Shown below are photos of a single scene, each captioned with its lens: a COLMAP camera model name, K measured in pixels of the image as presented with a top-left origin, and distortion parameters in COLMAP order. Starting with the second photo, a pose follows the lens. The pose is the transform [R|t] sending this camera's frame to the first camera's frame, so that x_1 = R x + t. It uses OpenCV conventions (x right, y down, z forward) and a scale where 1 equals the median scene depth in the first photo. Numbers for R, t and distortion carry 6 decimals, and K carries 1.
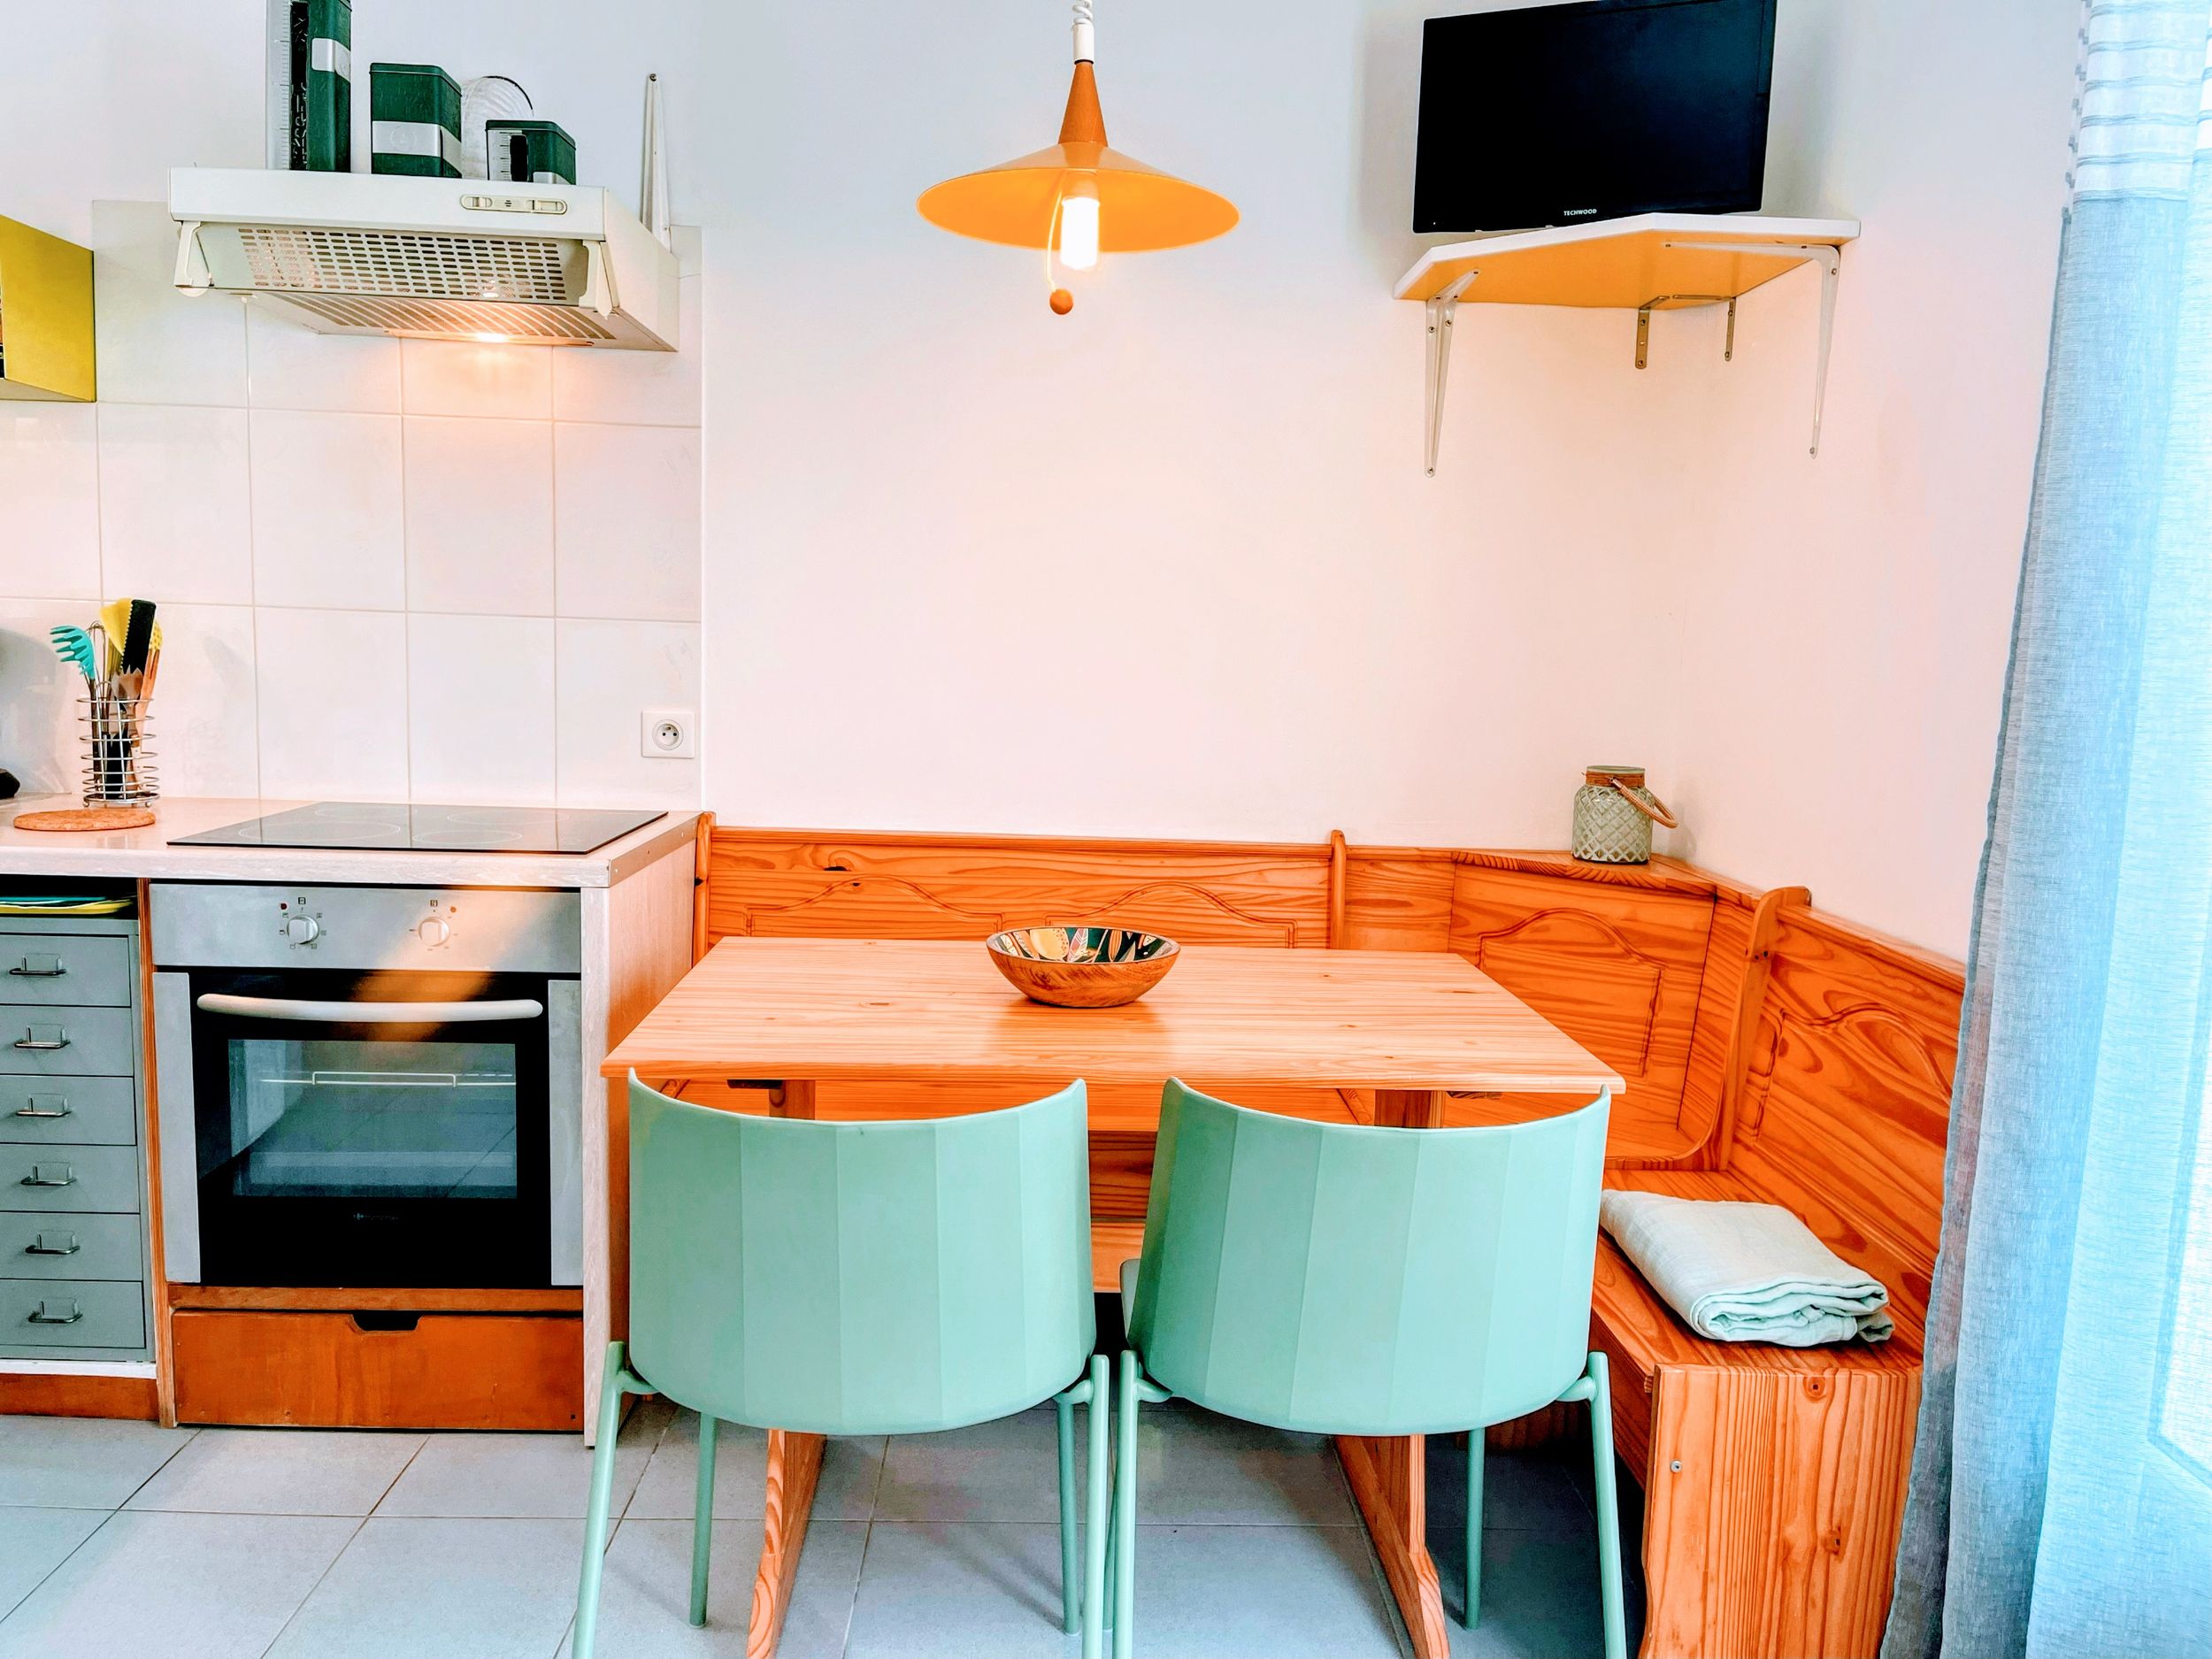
lens RADIAL K [[1627.8, 0, 1106.0], [0, 1627.8, 829.5], [0, 0, 1]] dist [0.009655, 0.000306]
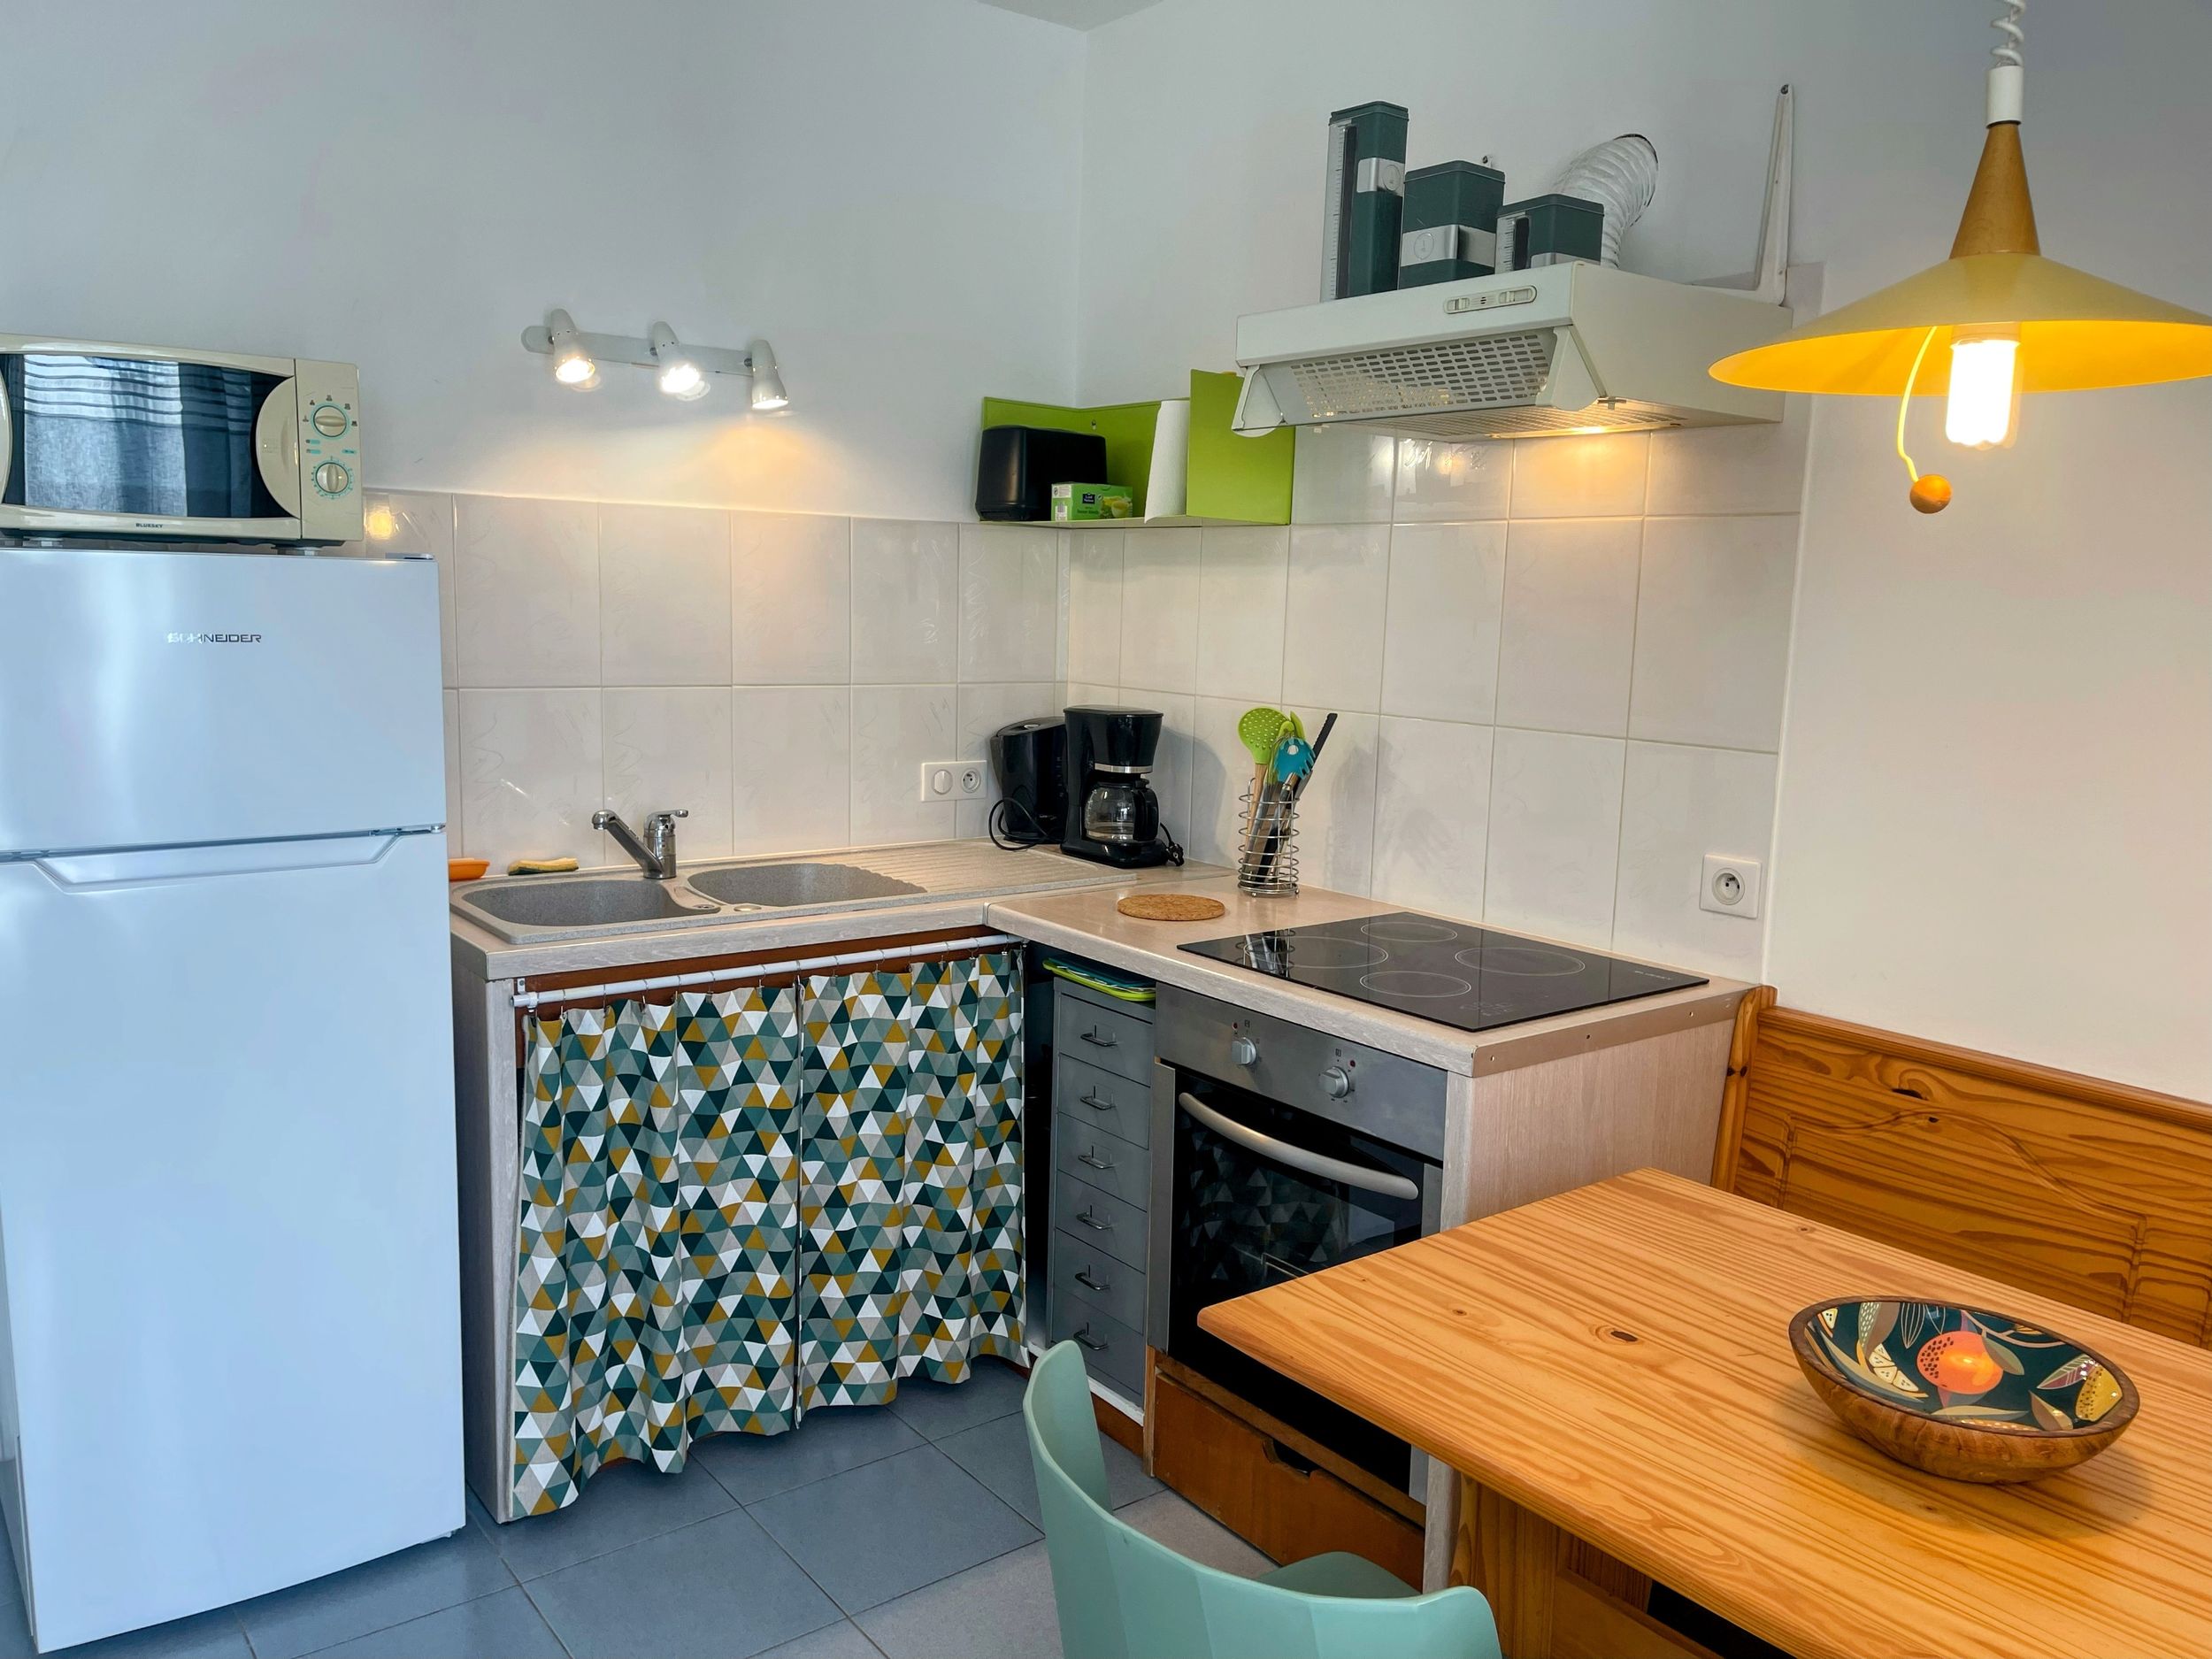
lens RADIAL K [[1644.3, 0, 1106.0], [0, 1644.3, 829.5], [0, 0, 1]] dist [0.026907, 0.000990]
pose [[0.595232, 0.095769, -0.797826, 0.247759], [-0.107889, 0.993407, 0.038754, -0.101206], [0.796278, 0.063009, 0.601640, 0.289076]]
